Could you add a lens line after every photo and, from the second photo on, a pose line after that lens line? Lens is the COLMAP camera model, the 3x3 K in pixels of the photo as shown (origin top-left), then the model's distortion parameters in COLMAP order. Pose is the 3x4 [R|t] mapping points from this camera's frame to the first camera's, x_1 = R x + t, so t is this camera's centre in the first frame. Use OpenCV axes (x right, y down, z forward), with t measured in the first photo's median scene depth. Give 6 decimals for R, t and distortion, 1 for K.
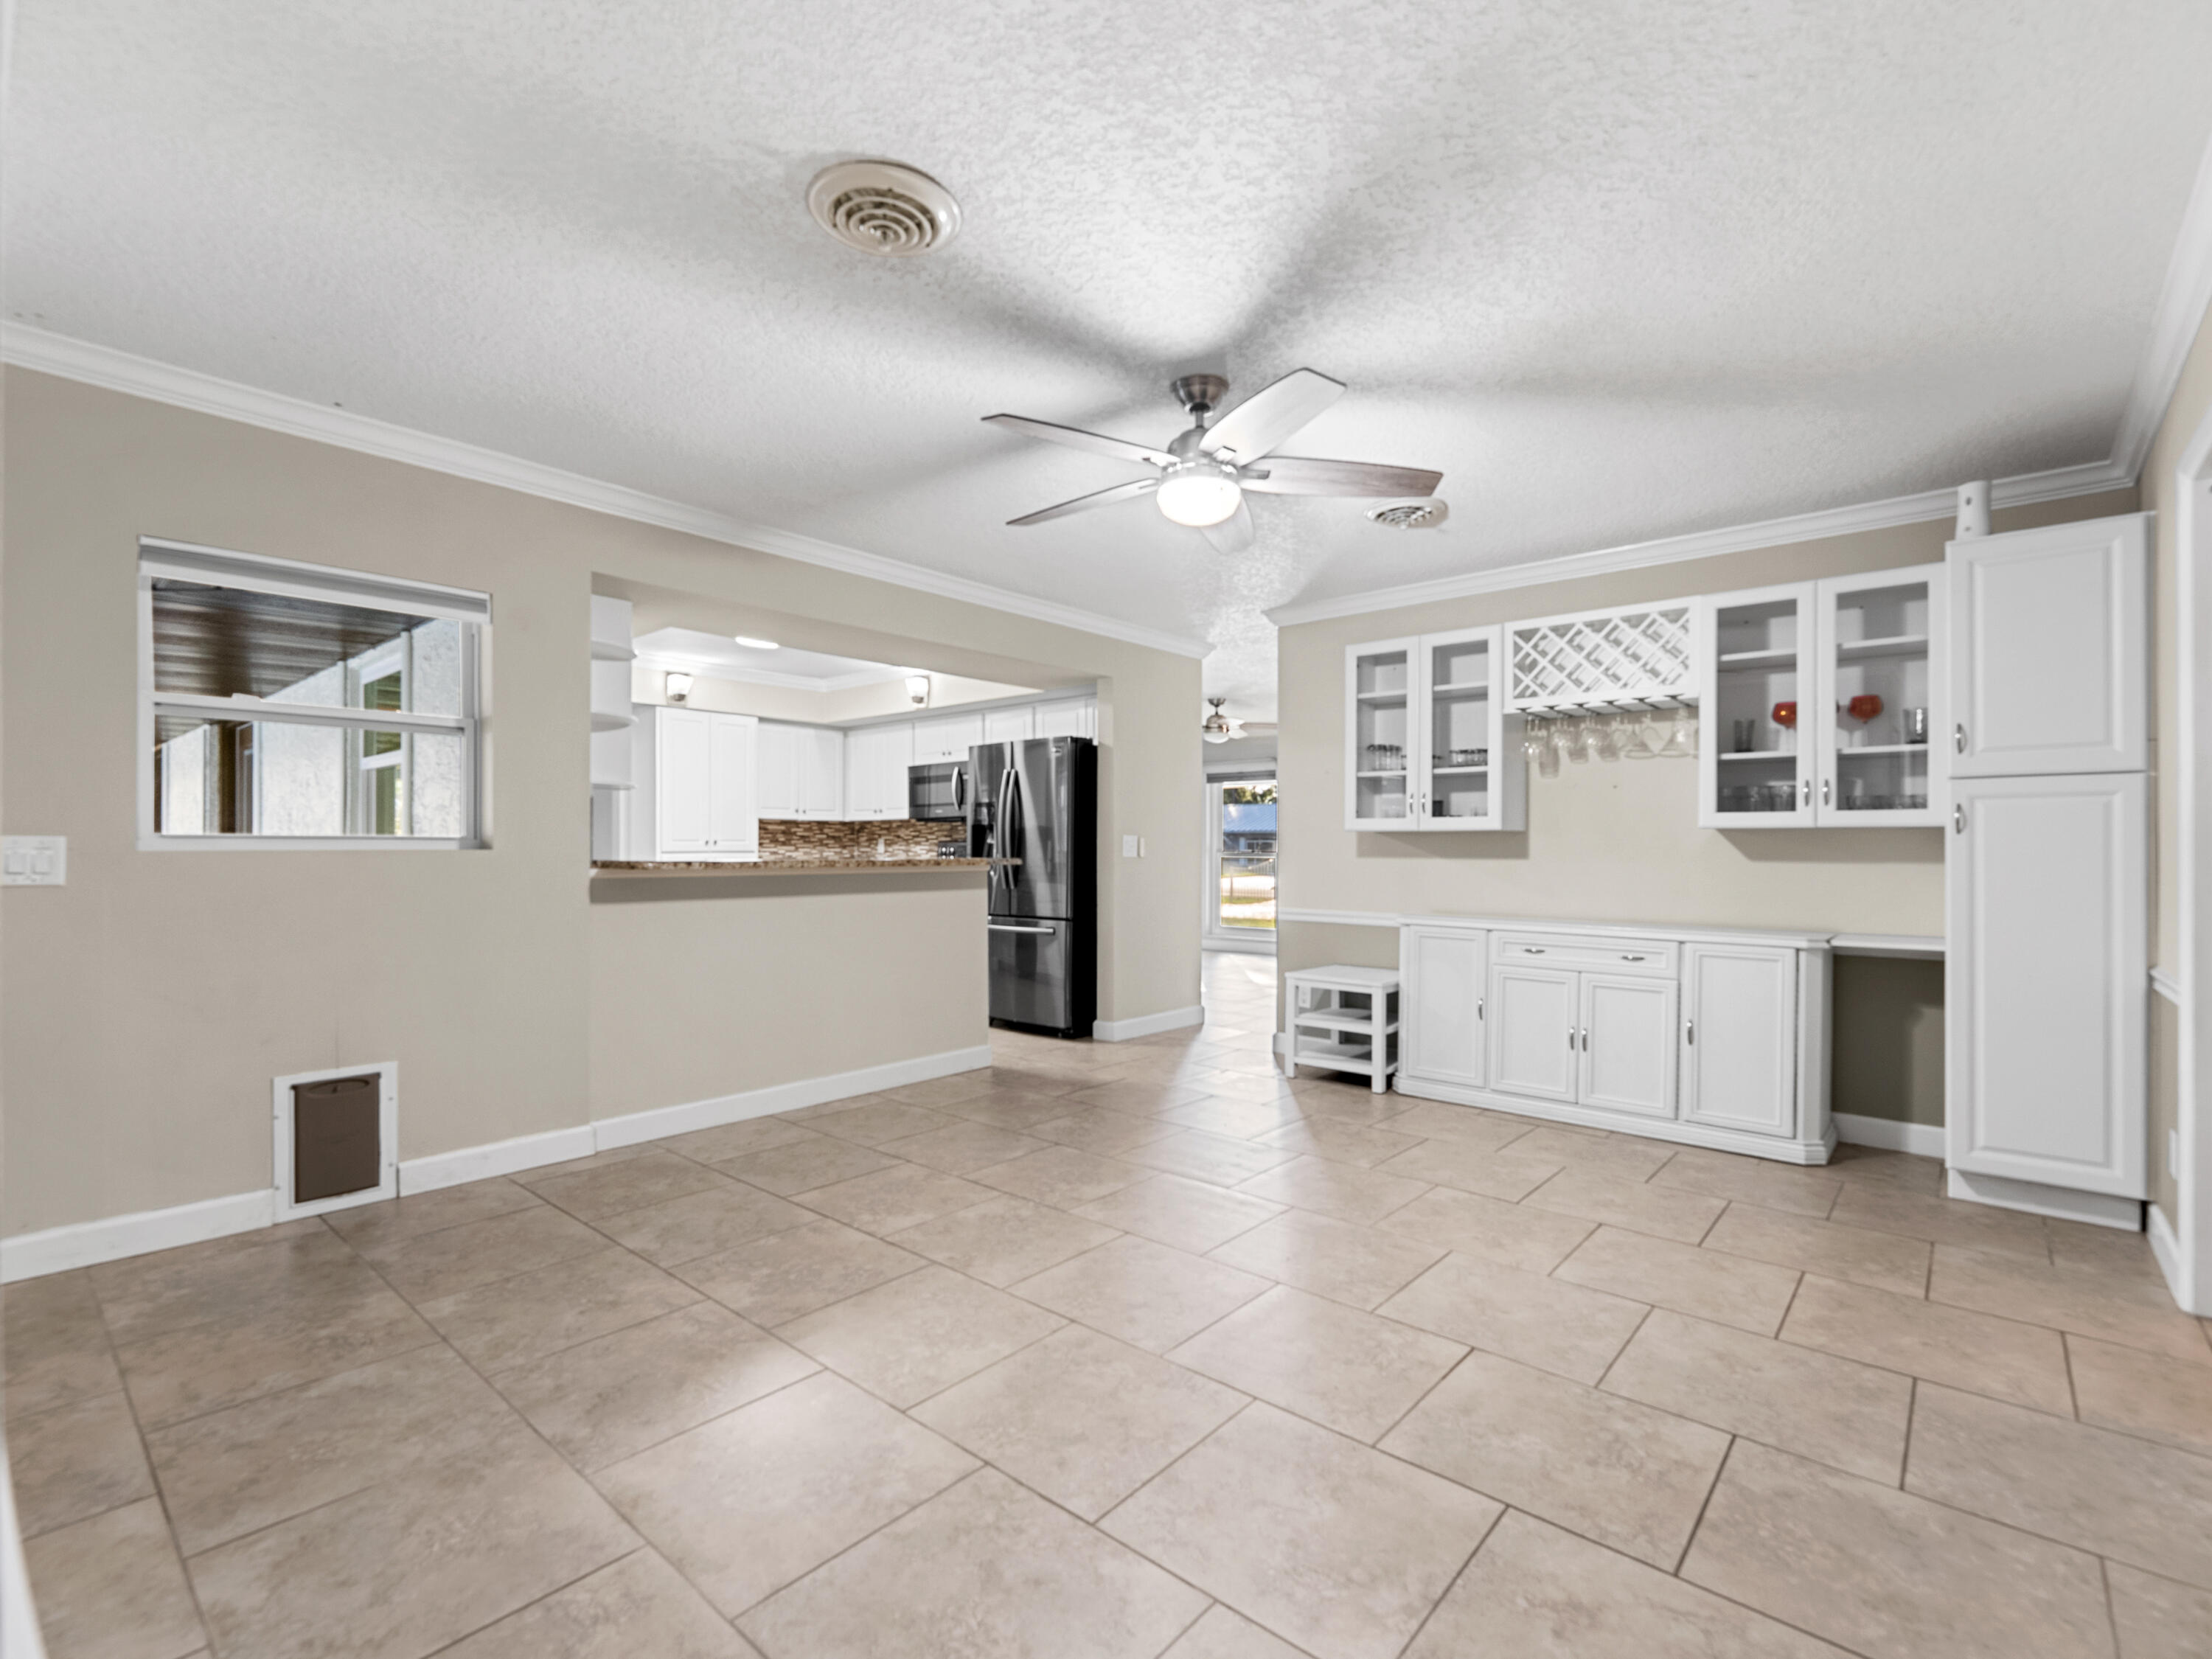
lens RADIAL K [[1012.2, 0, 1104.1], [0, 1012.2, 840.4], [0, 0, 1]] dist [-0.004409, -0.000917]
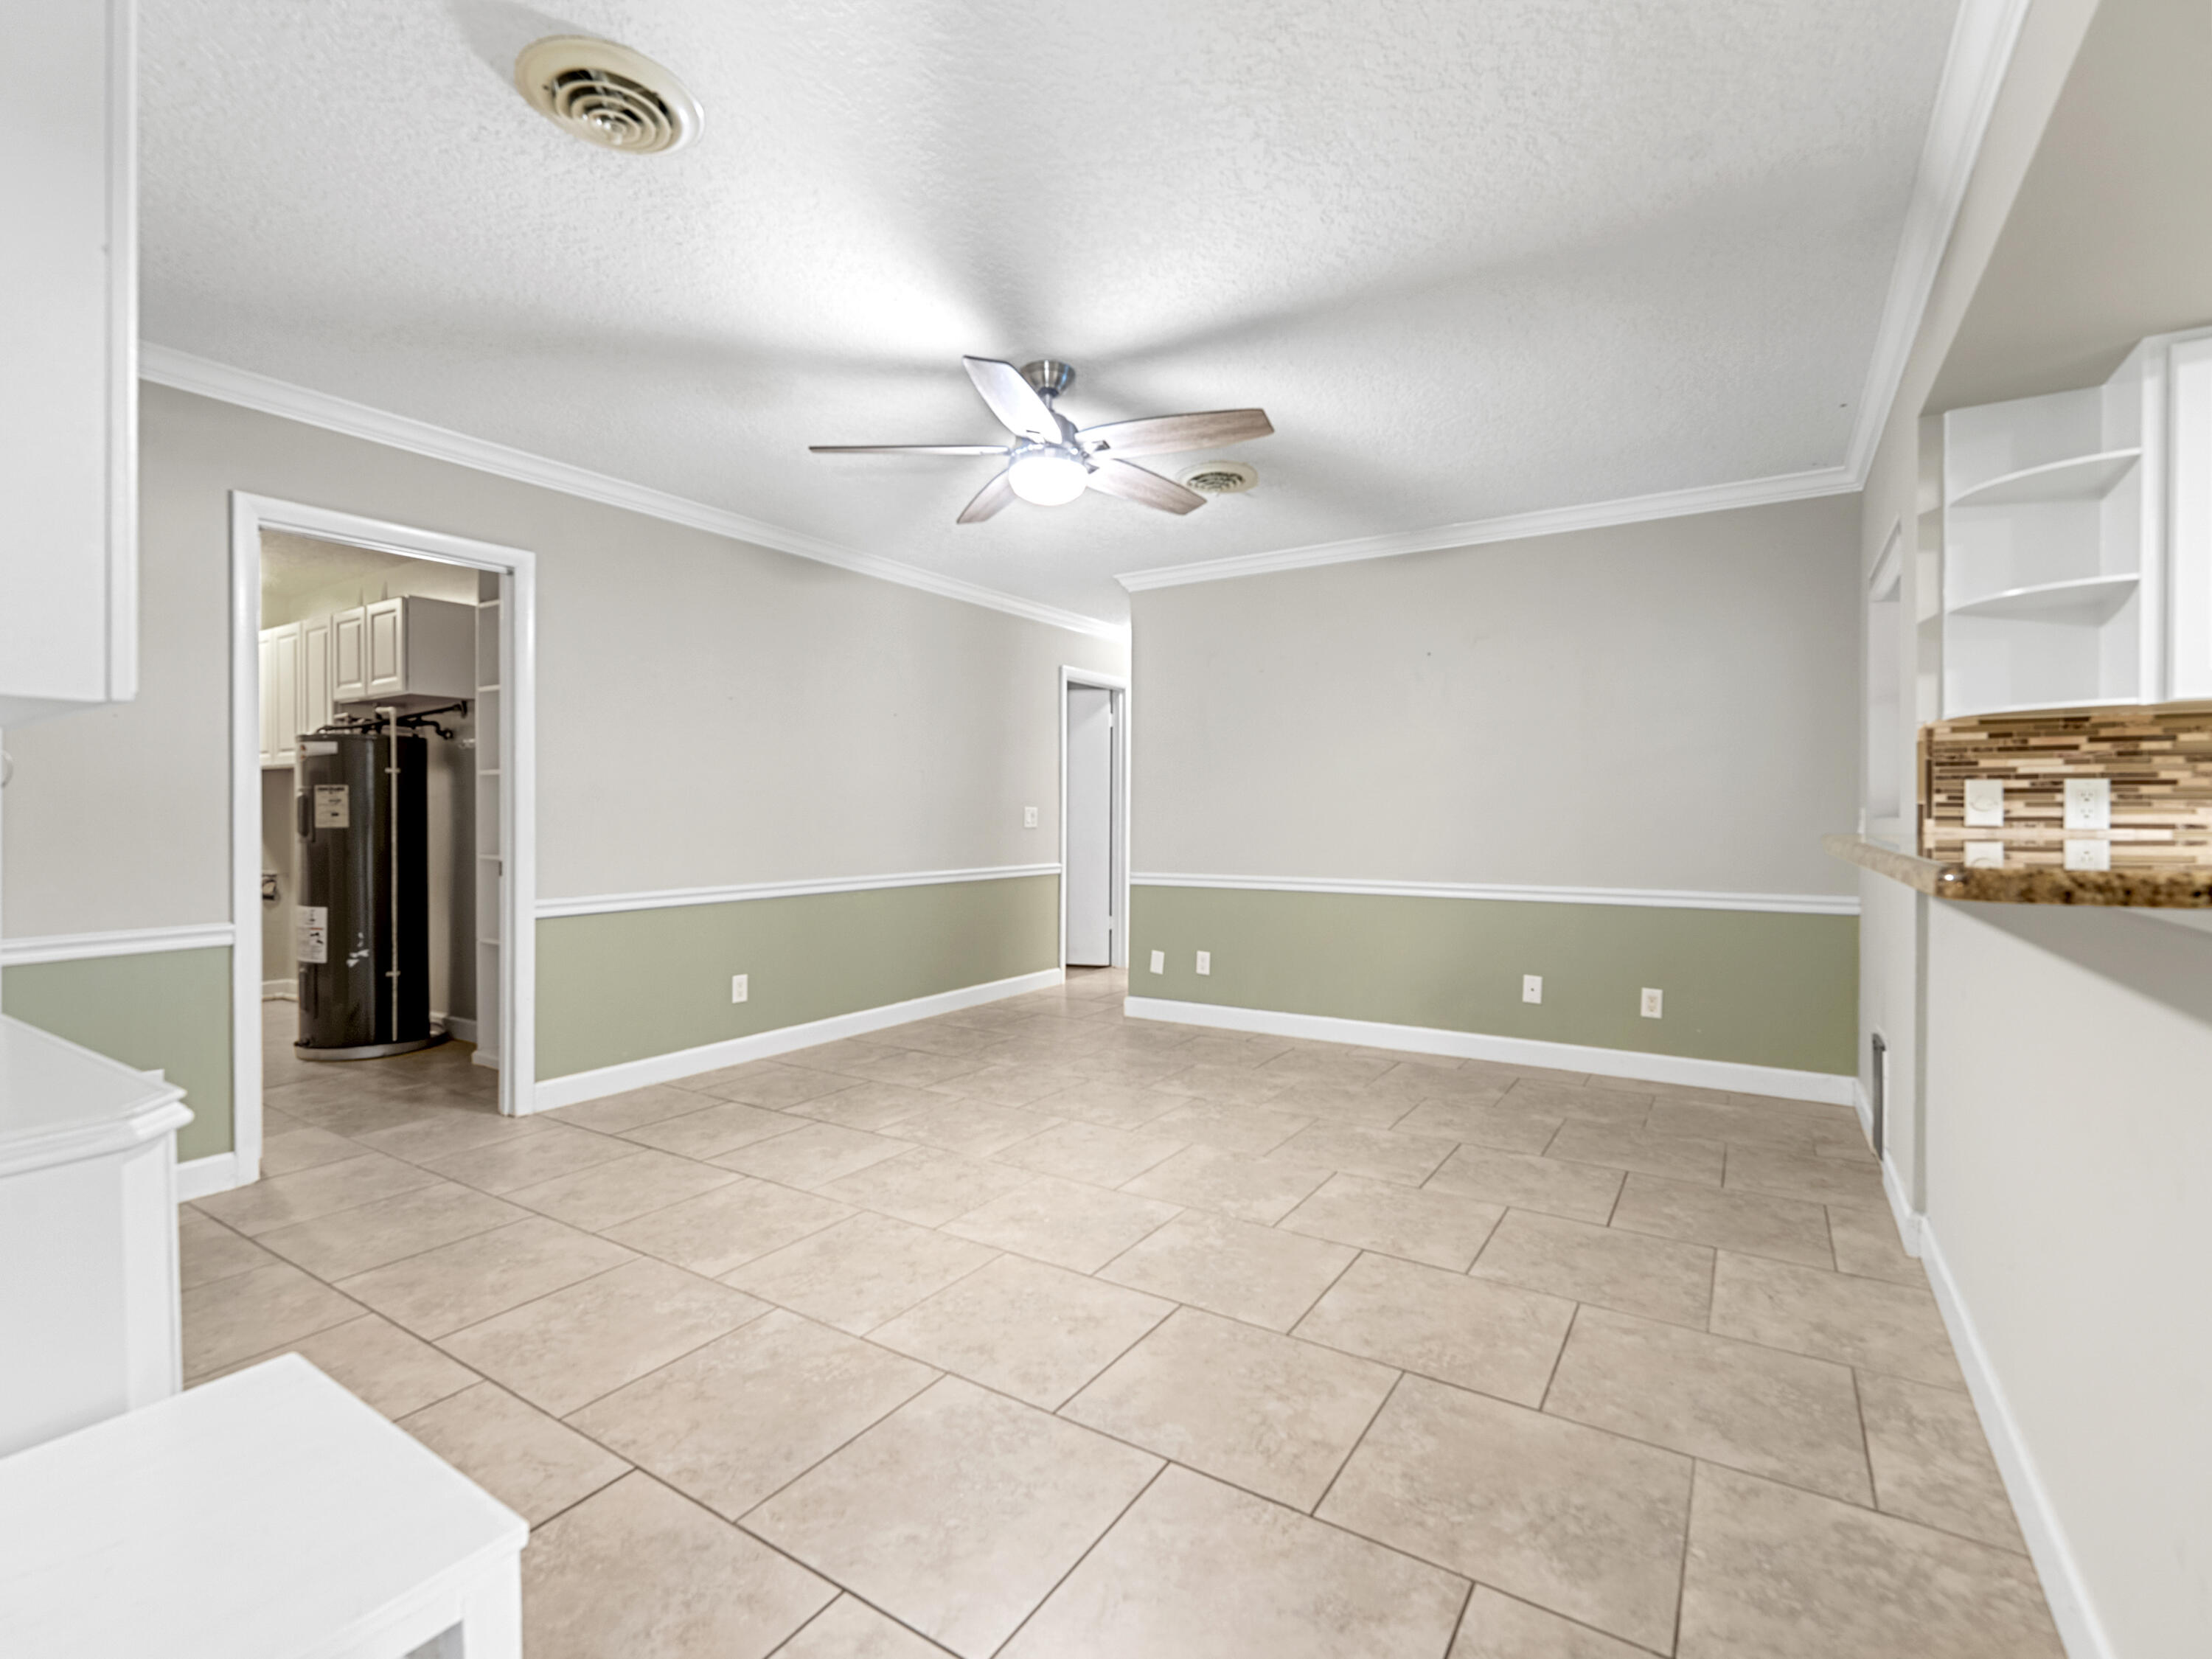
lens RADIAL K [[1012.2, 0, 1107.5], [0, 1012.2, 824.8], [0, 0, 1]] dist [-0.004409, -0.000917]
pose [[-0.989612, -0.001557, -0.143758, 0.172928], [-0.002033, 0.999993, 0.003168, 0.015765], [0.143752, 0.003428, -0.989608, 1.957235]]
